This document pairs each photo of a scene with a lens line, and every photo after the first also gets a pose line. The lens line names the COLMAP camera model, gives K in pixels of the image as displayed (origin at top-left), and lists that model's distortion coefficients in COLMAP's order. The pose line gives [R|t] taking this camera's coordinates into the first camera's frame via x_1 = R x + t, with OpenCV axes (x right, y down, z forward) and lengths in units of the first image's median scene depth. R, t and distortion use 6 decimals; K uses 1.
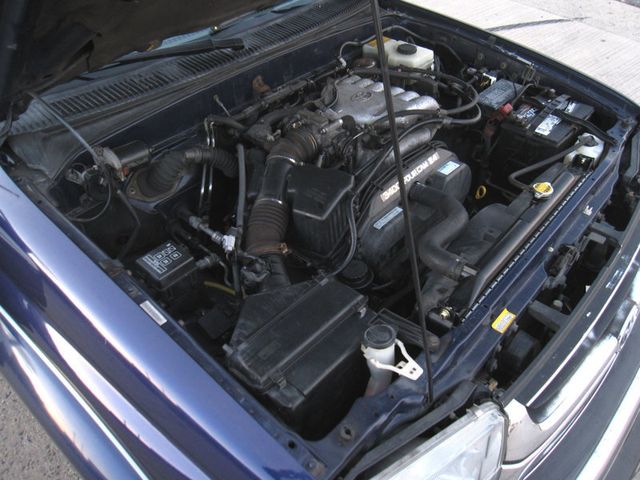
lens RADIAL K [[538.1, 0, 320.6], [0, 538.1, 240.2], [0, 0, 1]] dist [-0.070325, 0.031105]
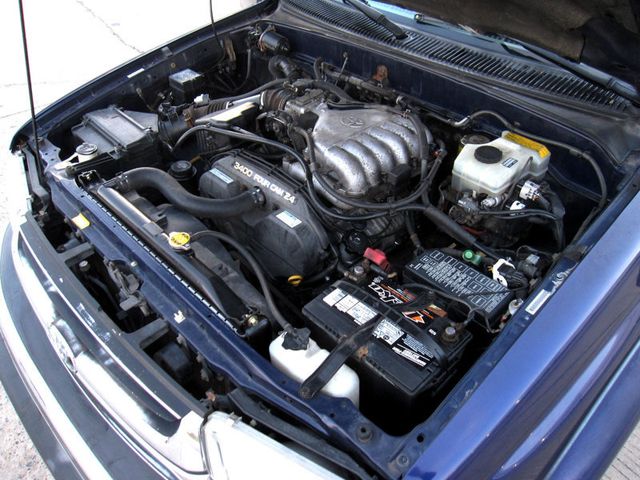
lens RADIAL K [[538.1, 0, 320.3], [0, 538.1, 239.9], [0, 0, 1]] dist [-0.070325, 0.031105]
pose [[-0.083190, 0.658012, -0.748398, 0.920835], [-0.627904, 0.548559, 0.552104, -0.638175], [0.773832, 0.515852, 0.367534, 0.722841]]
